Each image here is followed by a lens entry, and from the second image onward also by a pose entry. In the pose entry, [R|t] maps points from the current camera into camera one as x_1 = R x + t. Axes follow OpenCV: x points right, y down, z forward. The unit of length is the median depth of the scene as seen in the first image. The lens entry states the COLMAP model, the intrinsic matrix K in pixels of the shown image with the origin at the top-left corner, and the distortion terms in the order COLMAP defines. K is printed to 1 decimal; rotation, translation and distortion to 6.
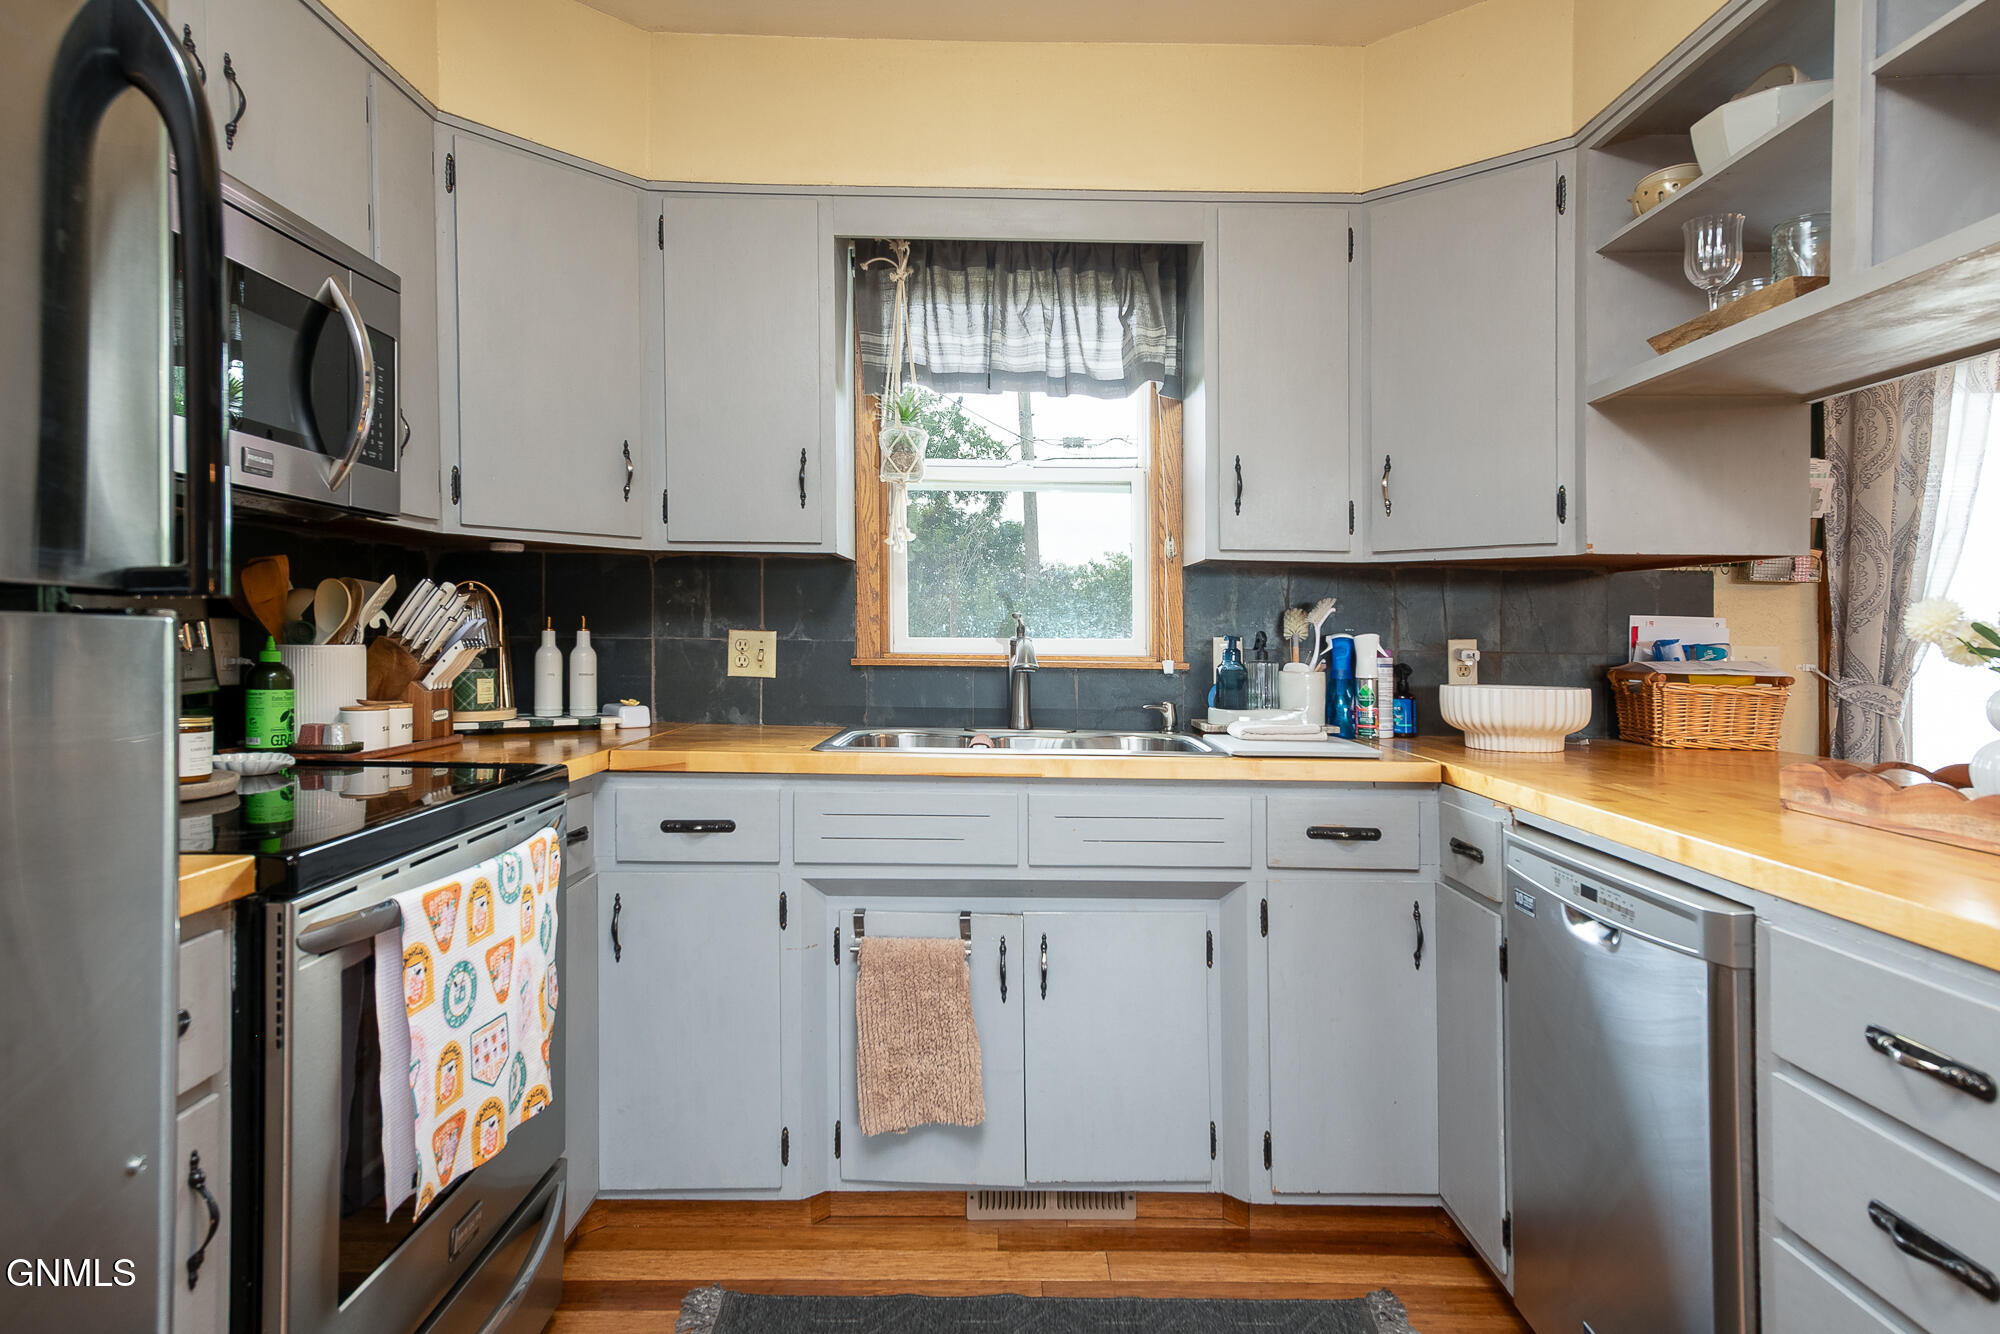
lens RADIAL K [[1073.3, 0, 1004.8], [0, 1073.3, 649.2], [0, 0, 1]] dist [0.029276, -0.000133]
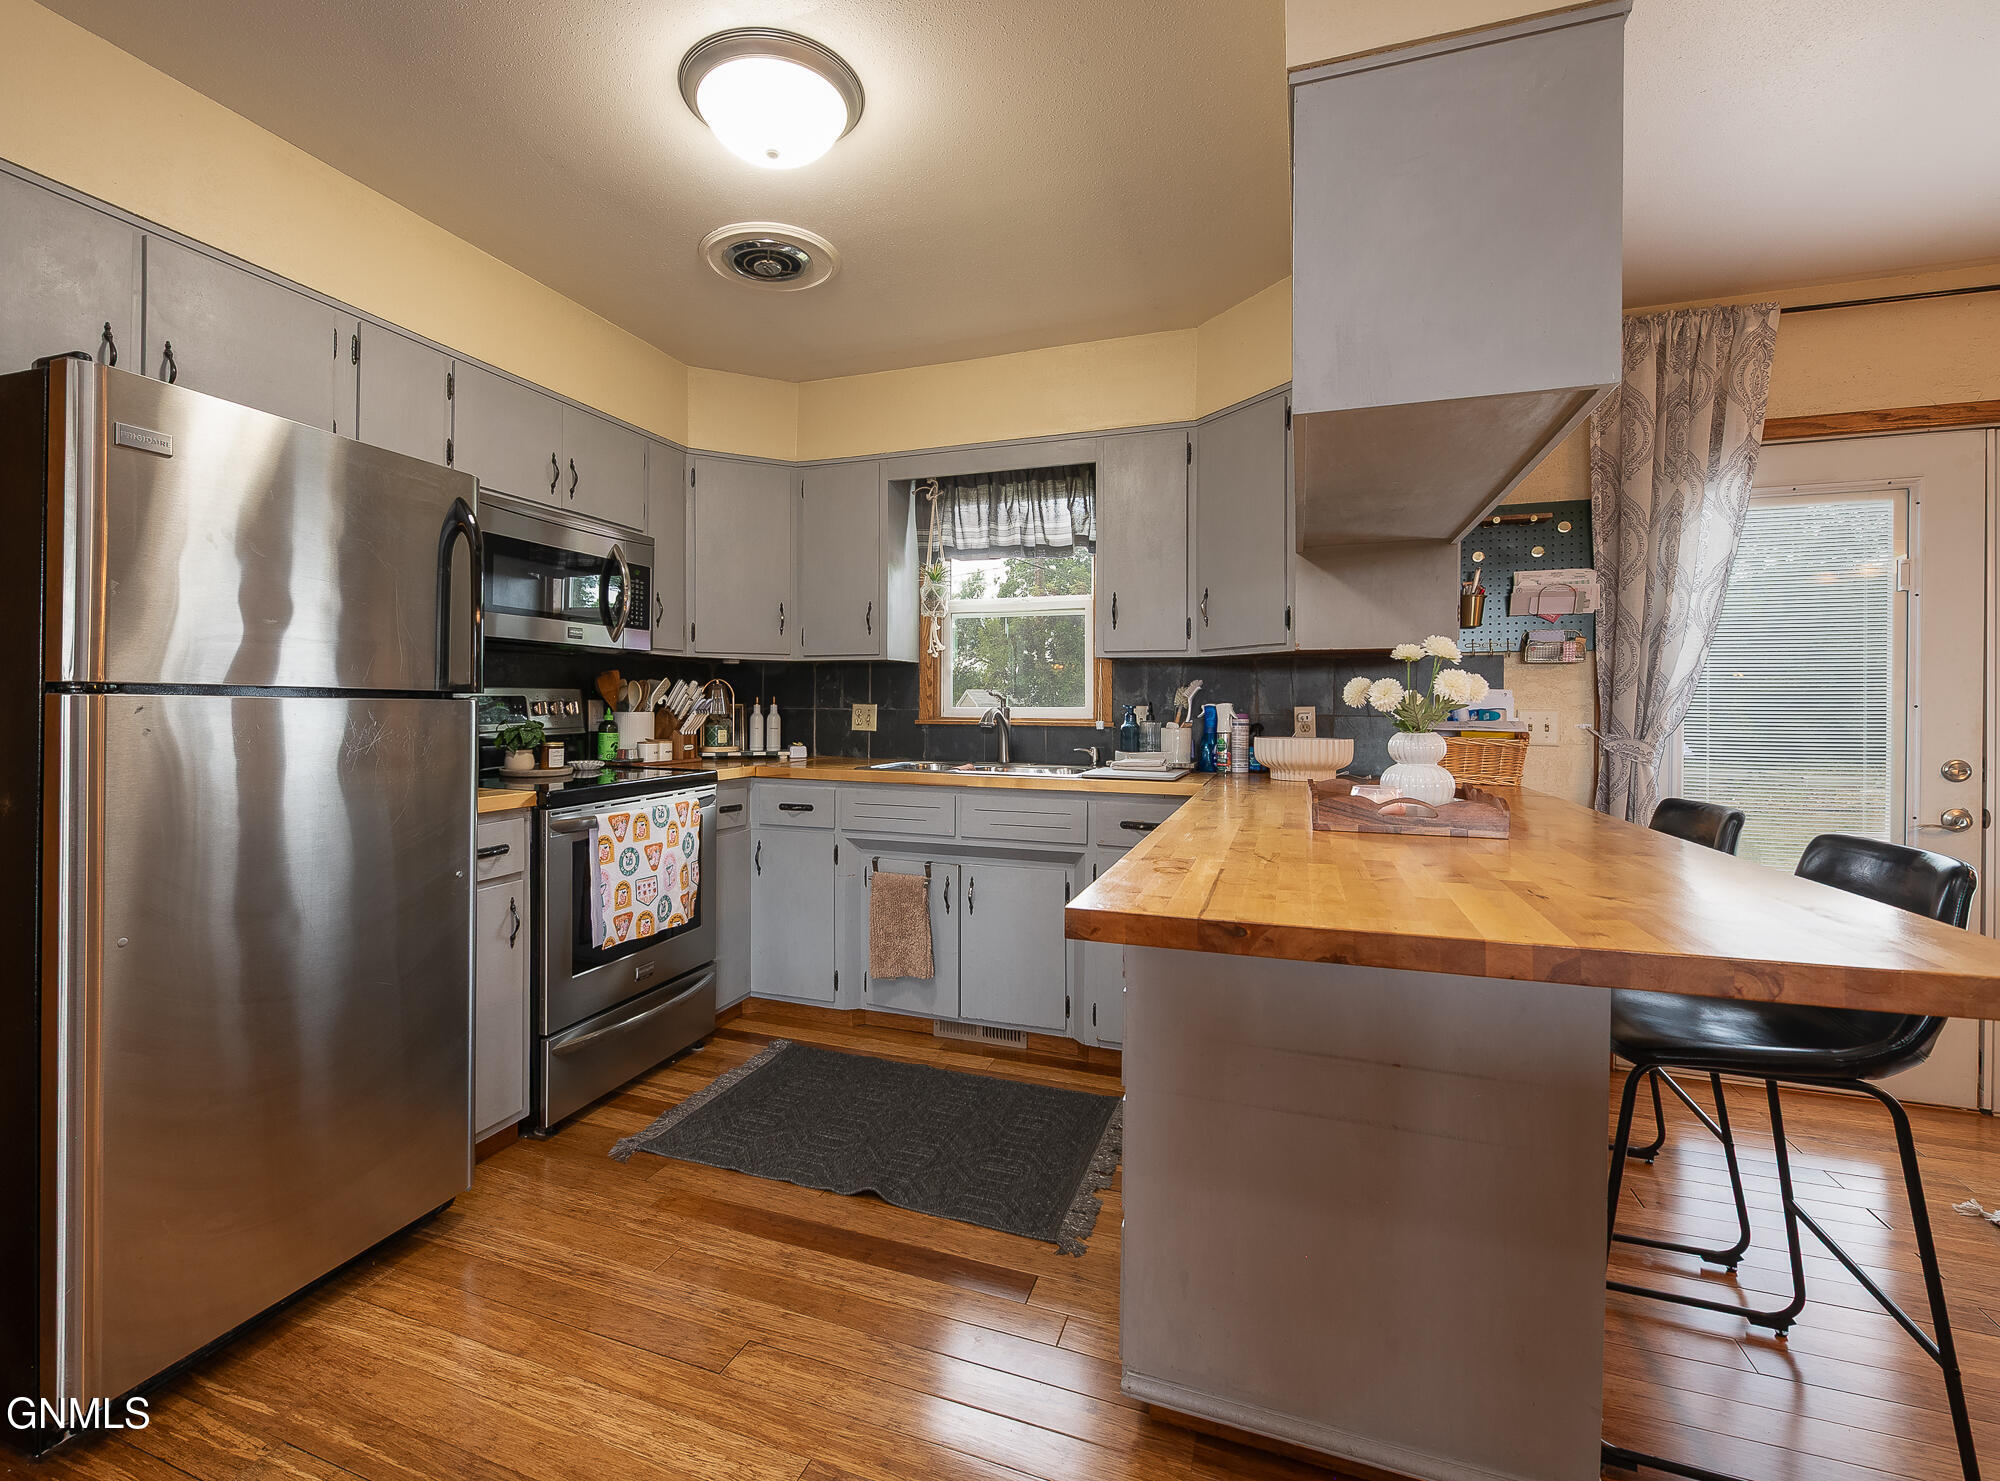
lens RADIAL K [[851.9, 0, 997.4], [0, 851.9, 711.3], [0, 0, 1]] dist [-0.000431, -0.000162]
pose [[0.939526, -0.004458, -0.342449, 0.496134], [0.001194, 0.999952, -0.009742, 0.009188], [0.342476, 0.008744, 0.939486, -0.254504]]
